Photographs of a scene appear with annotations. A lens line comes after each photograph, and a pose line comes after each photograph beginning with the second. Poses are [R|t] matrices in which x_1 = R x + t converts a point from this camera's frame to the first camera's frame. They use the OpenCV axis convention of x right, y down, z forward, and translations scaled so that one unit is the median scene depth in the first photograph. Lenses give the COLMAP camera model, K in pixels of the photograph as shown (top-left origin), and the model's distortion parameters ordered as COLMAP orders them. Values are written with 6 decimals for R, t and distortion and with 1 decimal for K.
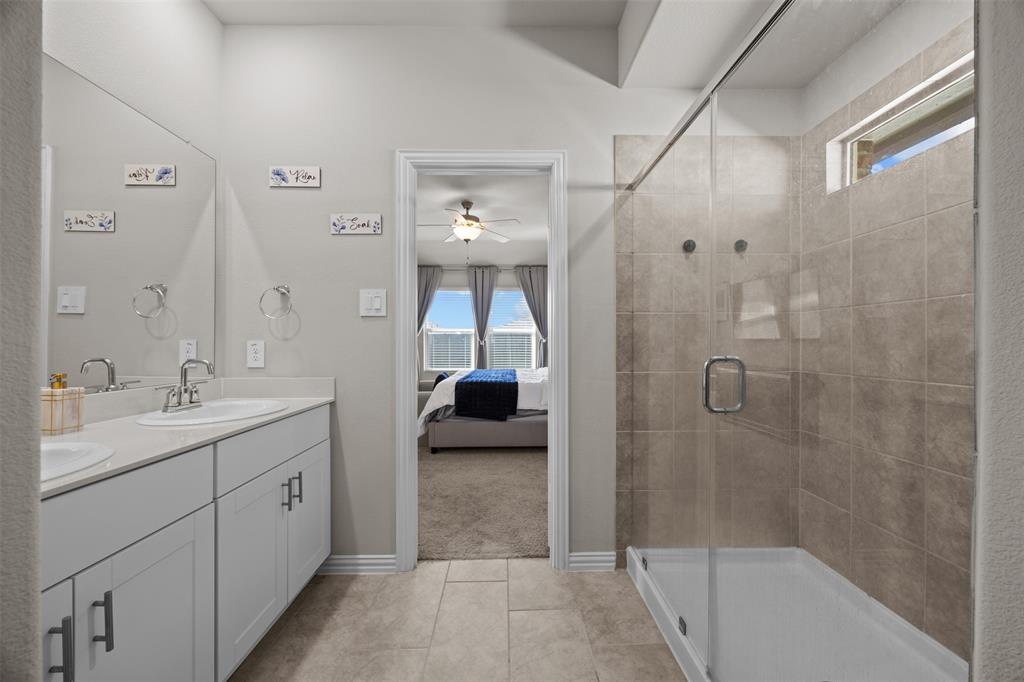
lens RADIAL K [[391.4, 0, 527.5], [0, 391.4, 343.8], [0, 0, 1]] dist [-0.002885, -0.000102]
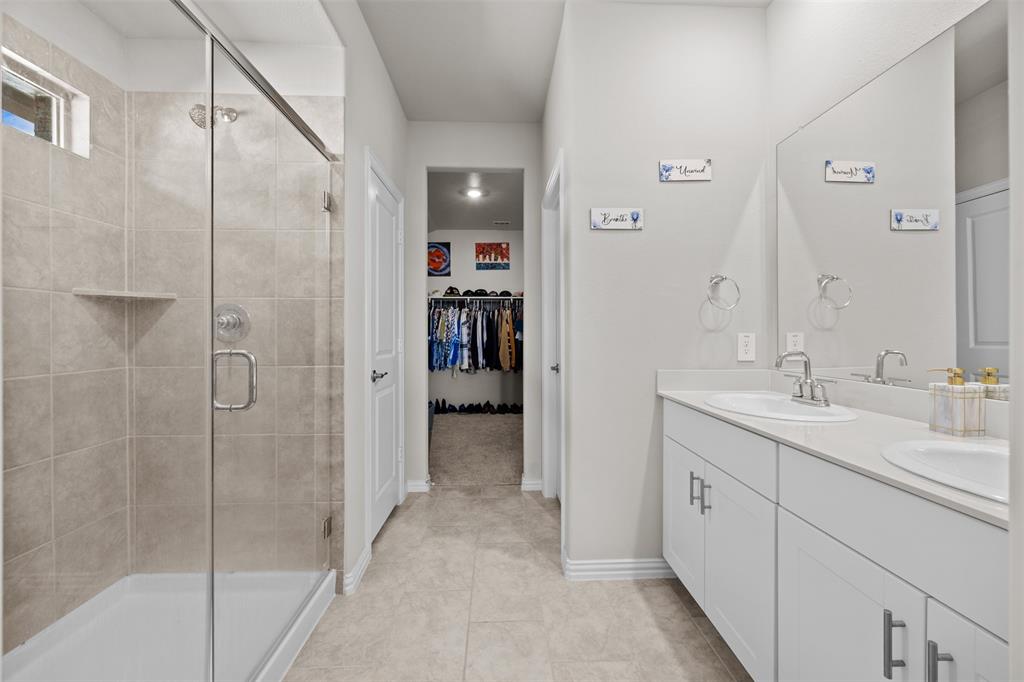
lens RADIAL K [[391.4, 0, 512.2], [0, 391.4, 338.3], [0, 0, 1]] dist [-0.002885, -0.000102]
pose [[-0.999824, 0.001009, 0.018747, -0.192391], [0.001100, 0.999988, 0.004855, 0.003861], [-0.018742, 0.004875, -0.999812, 1.921745]]
